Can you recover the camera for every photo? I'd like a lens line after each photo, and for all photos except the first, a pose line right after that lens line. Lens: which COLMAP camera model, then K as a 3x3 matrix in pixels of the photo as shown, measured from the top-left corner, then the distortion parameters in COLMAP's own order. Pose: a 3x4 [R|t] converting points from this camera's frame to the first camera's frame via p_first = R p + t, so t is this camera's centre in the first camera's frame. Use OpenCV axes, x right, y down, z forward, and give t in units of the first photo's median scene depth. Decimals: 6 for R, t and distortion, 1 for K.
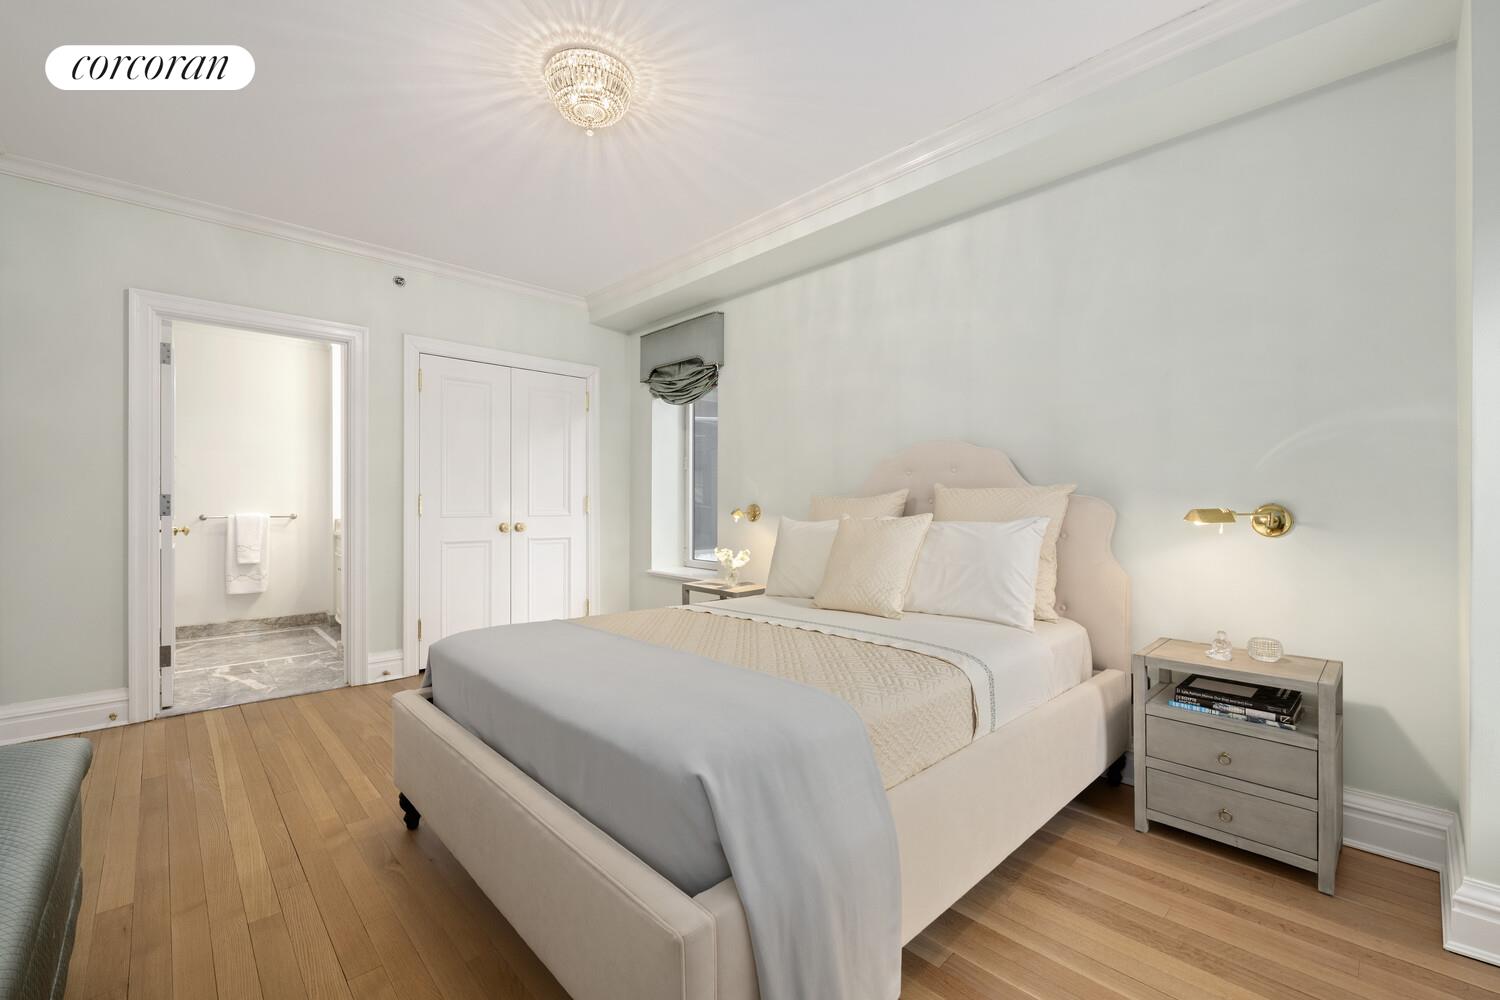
lens RADIAL K [[620.8, 0, 750.9], [0, 620.8, 507.8], [0, 0, 1]] dist [-0.000489, -0.000097]
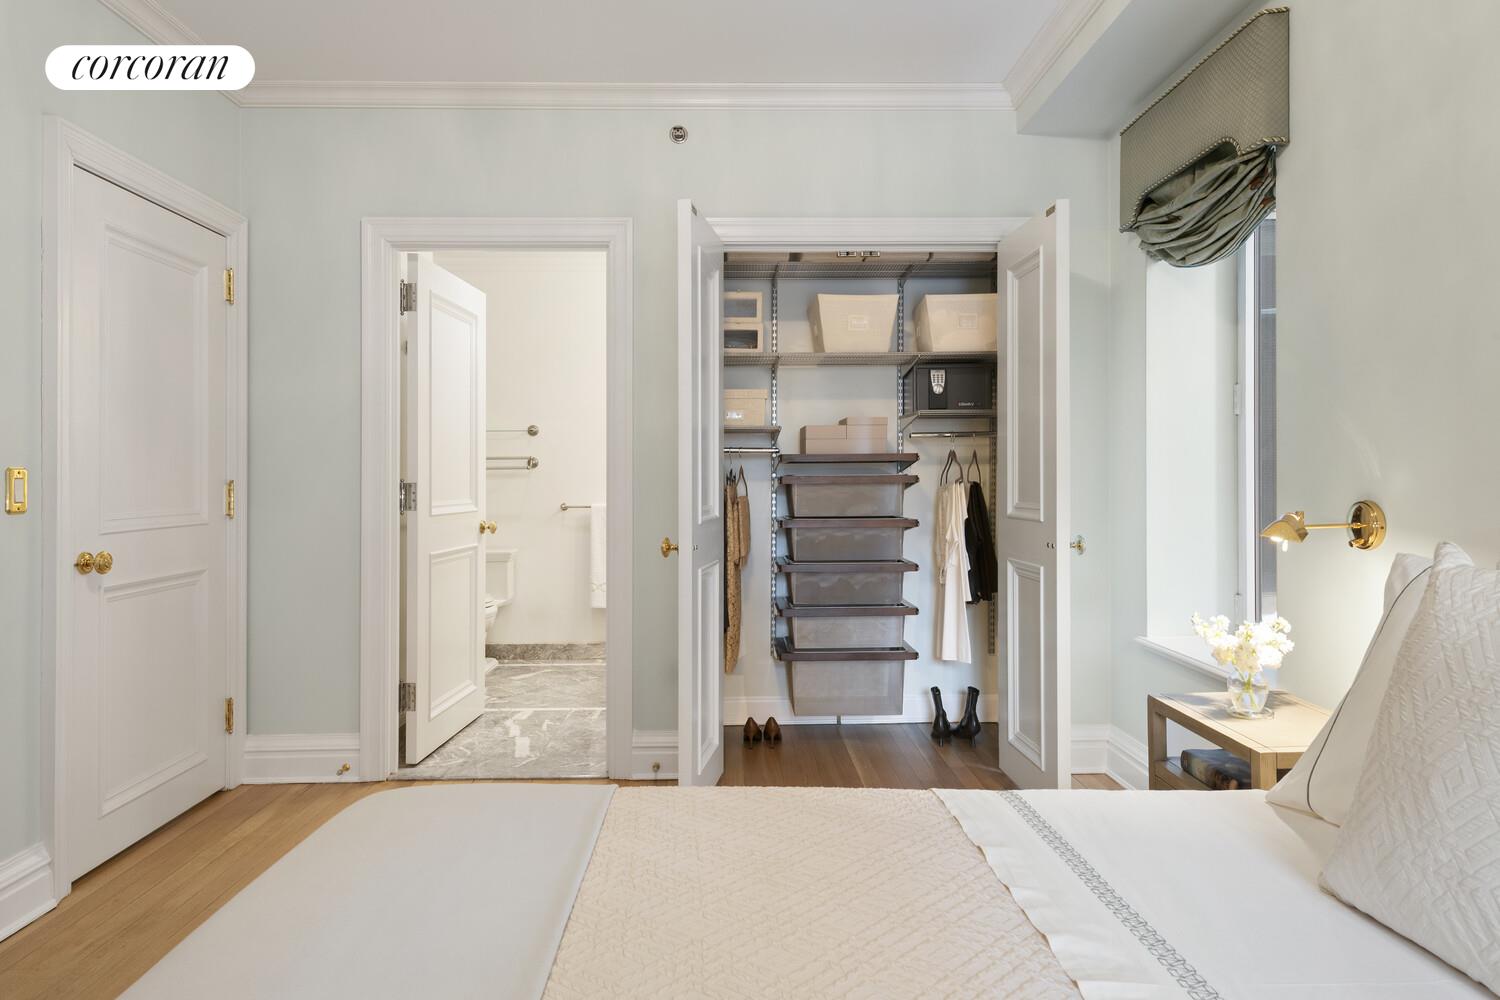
lens RADIAL K [[942.1, 0, 745.3], [0, 942.1, 476.3], [0, 0, 1]] dist [0.027688, -0.000244]
pose [[0.735161, -0.006388, -0.677862, 0.101682], [0.000260, 0.999958, -0.009141, -0.013465], [0.677892, 0.006544, 0.735132, 0.306556]]
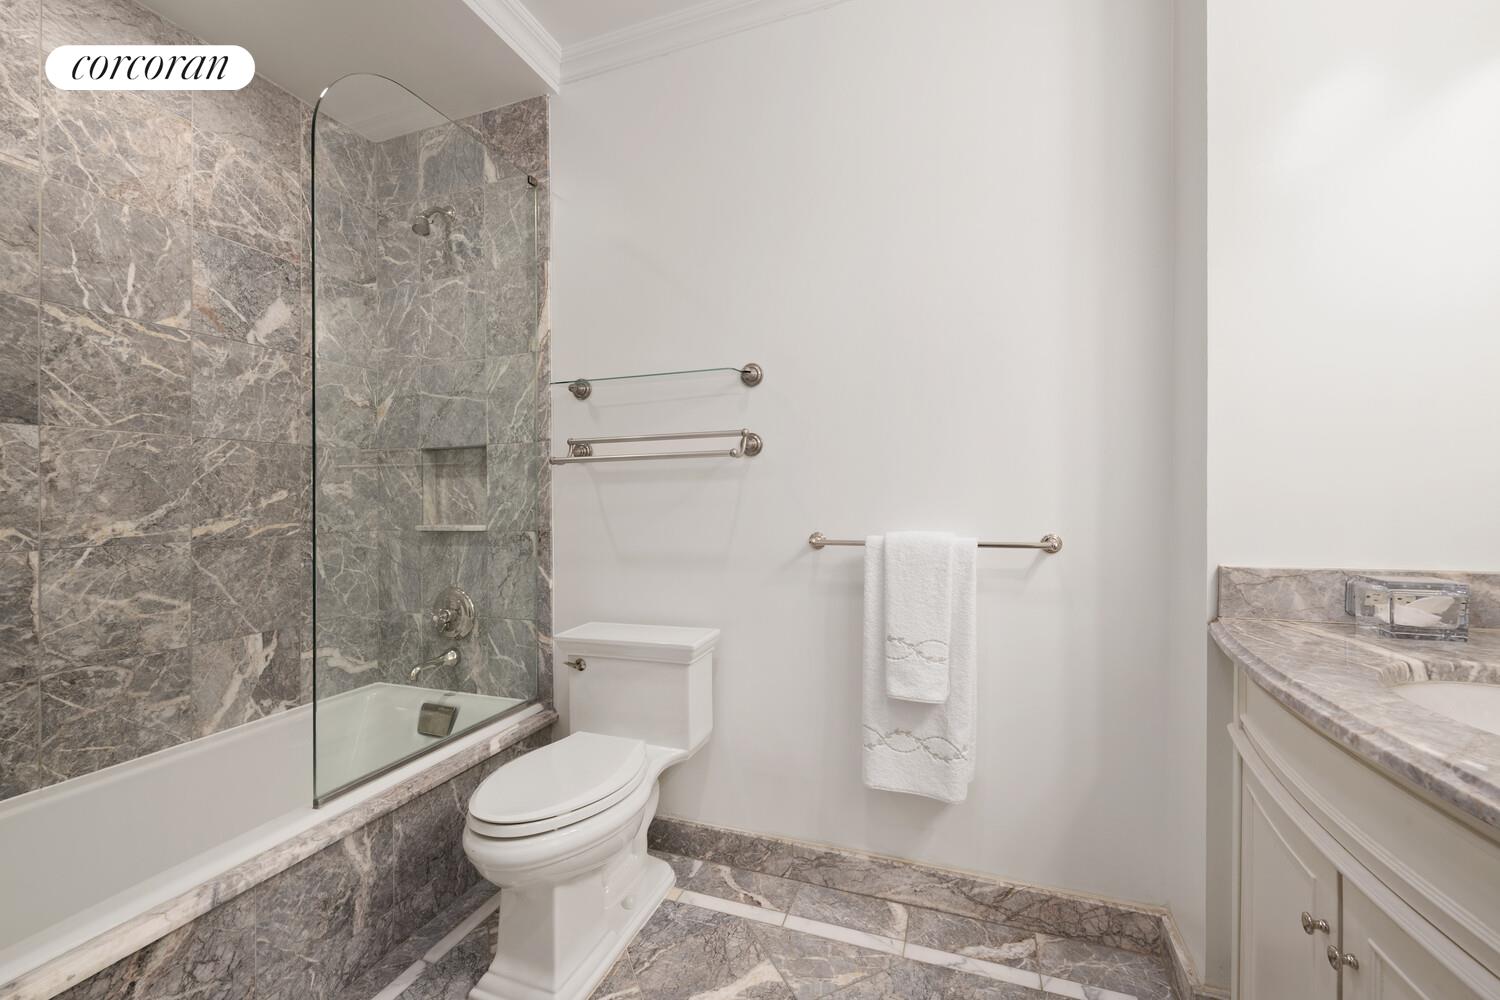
lens RADIAL K [[601.4, 0, 750.0], [0, 601.4, 500.0], [0, 0, 1]] dist [-0.000441, -0.000019]
pose [[0.445861, -0.000452, -0.895102, -0.654354], [0.000158, 1.000000, -0.000426, -0.008122], [0.895102, 0.000048, 0.445861, 0.894216]]
